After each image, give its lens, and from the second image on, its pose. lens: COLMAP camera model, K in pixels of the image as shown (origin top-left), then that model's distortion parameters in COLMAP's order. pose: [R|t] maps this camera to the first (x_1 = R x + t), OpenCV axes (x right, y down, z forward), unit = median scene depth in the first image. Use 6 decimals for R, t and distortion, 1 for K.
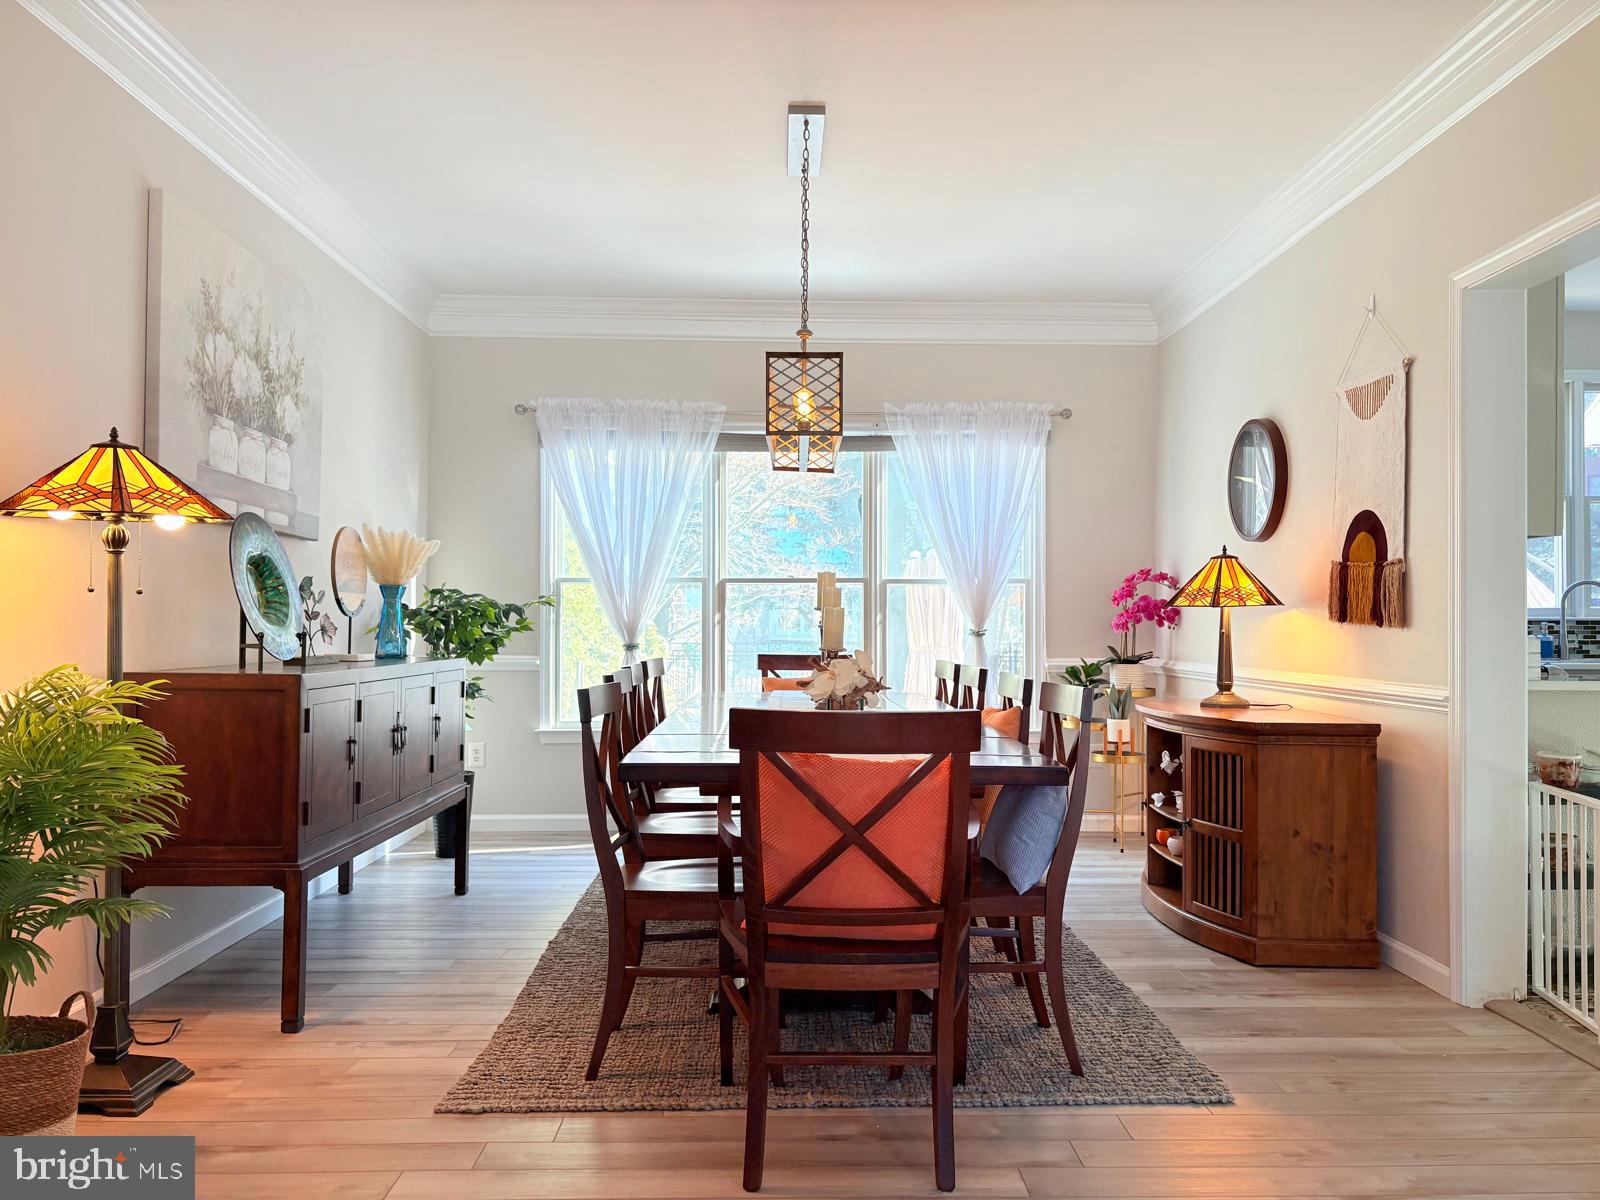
lens RADIAL K [[1220.7, 0, 803.6], [0, 1220.7, 592.0], [0, 0, 1]] dist [0.056221, -0.054846]
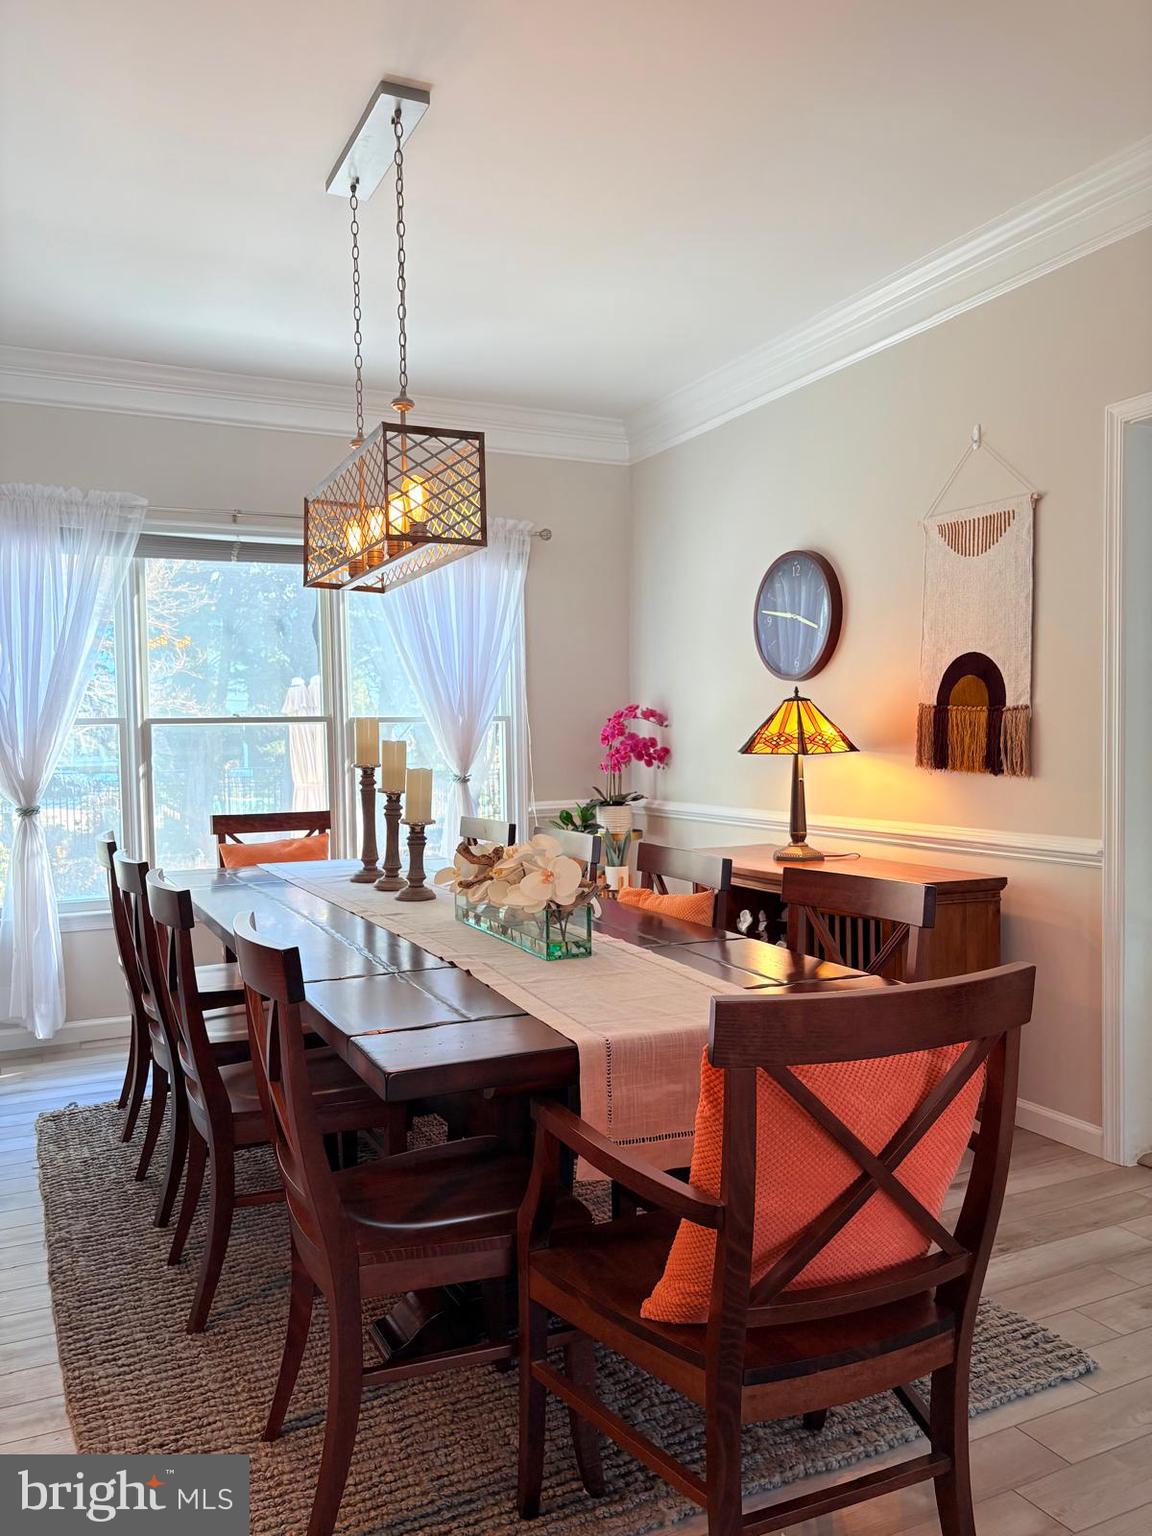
lens RADIAL K [[1171.9, 0, 576.0], [0, 1171.9, 768.0], [0, 0, 1]] dist [0.056221, -0.054846]
pose [[0.909322, -0.029542, 0.415043, -0.188650], [0.008538, 0.998591, 0.052373, -0.025089], [-0.416005, -0.044081, 0.908293, 0.271566]]
